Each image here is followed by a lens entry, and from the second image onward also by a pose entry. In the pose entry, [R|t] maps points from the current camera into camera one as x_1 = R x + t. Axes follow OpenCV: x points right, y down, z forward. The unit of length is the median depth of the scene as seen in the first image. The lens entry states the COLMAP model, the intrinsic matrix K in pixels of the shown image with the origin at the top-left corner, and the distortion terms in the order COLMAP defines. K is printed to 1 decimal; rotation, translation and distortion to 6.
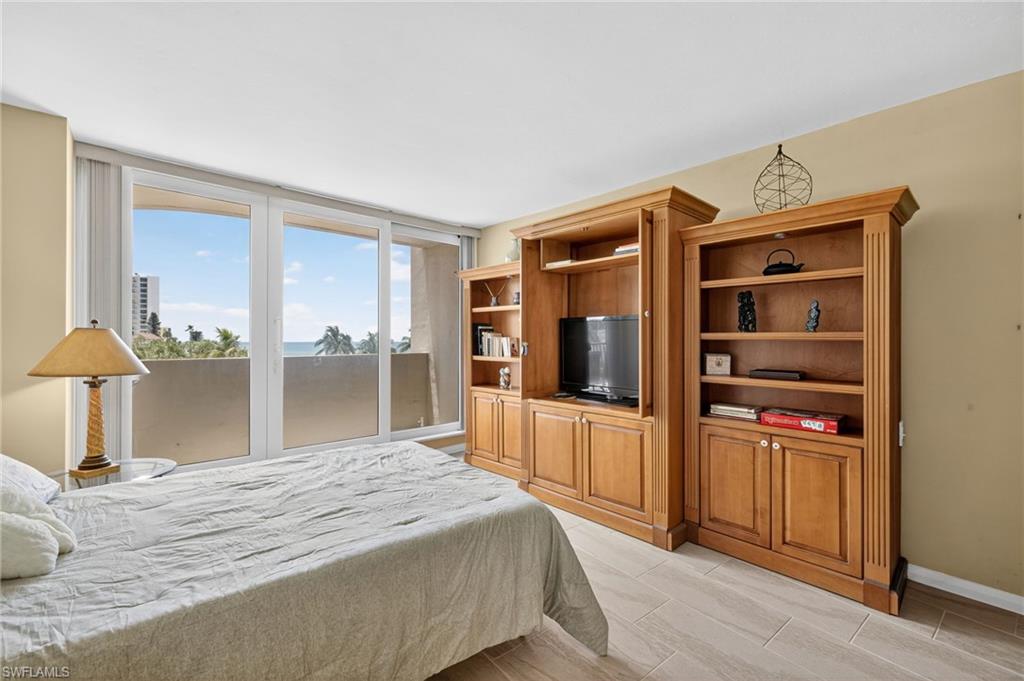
lens RADIAL K [[437.8, 0, 505.9], [0, 437.8, 342.0], [0, 0, 1]] dist [-0.001643, -0.001632]
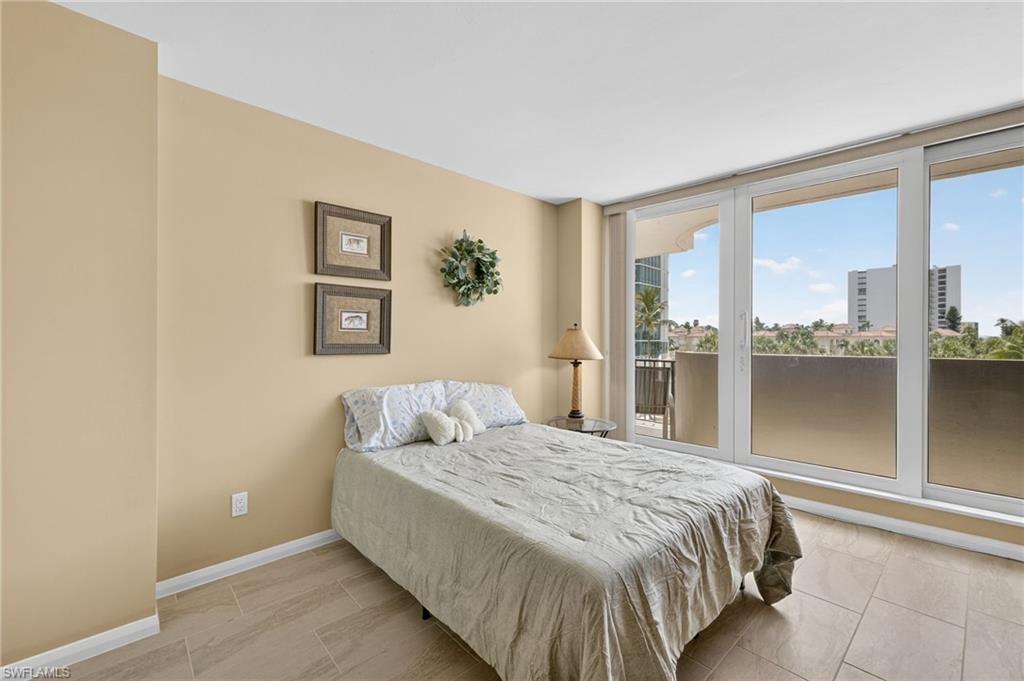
lens RADIAL K [[437.8, 0, 510.2], [0, 437.8, 341.3], [0, 0, 1]] dist [-0.001643, -0.001632]
pose [[0.051576, 0.009122, -0.998627, 0.614739], [-0.003469, 0.999954, 0.008955, 0.000591], [0.998663, 0.003003, 0.051605, 0.696328]]
